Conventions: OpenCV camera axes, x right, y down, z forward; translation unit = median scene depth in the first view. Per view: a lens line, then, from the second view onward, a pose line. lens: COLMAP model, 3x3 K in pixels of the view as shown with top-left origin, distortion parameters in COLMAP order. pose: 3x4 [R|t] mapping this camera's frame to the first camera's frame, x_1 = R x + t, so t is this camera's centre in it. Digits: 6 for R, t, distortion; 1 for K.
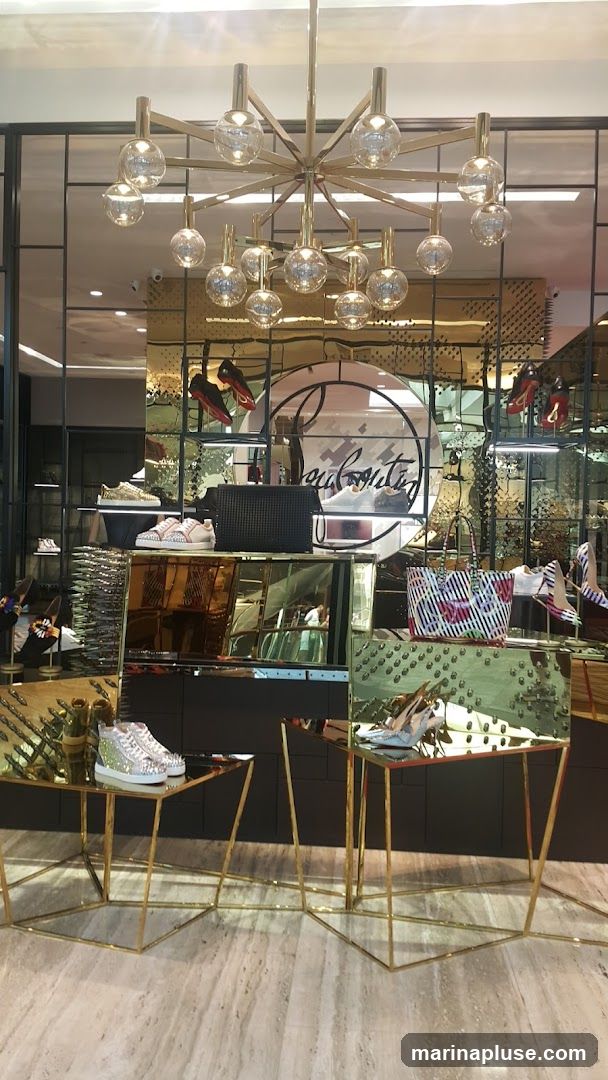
lens RADIAL K [[802.0, 0, 304.0], [0, 802.0, 540.0], [0, 0, 1]] dist [0.000916, 0.101801]
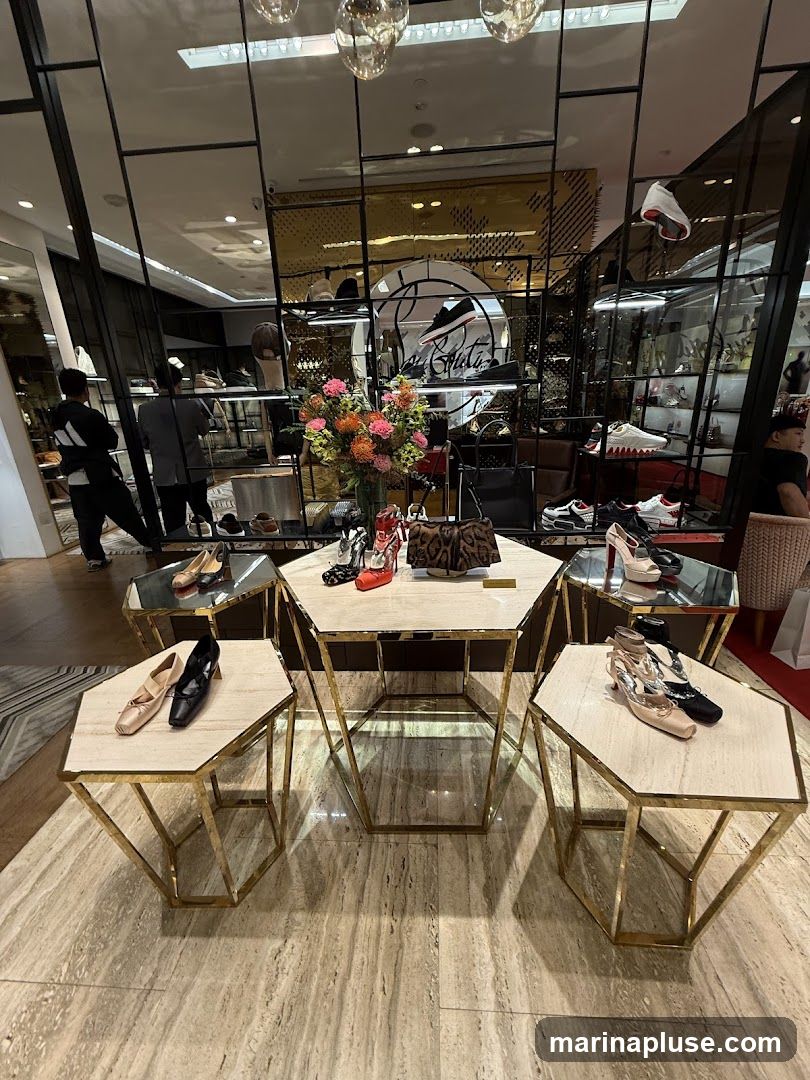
lens RADIAL K [[429.6, 0, 405.0], [0, 429.6, 540.0], [0, 0, 1]] dist [0.000953, 0.000174]
pose [[0.997785, -0.064165, -0.017539, -0.006967], [0.066502, 0.956165, 0.285178, -0.000768], [-0.001529, -0.285713, 0.958314, 0.234075]]
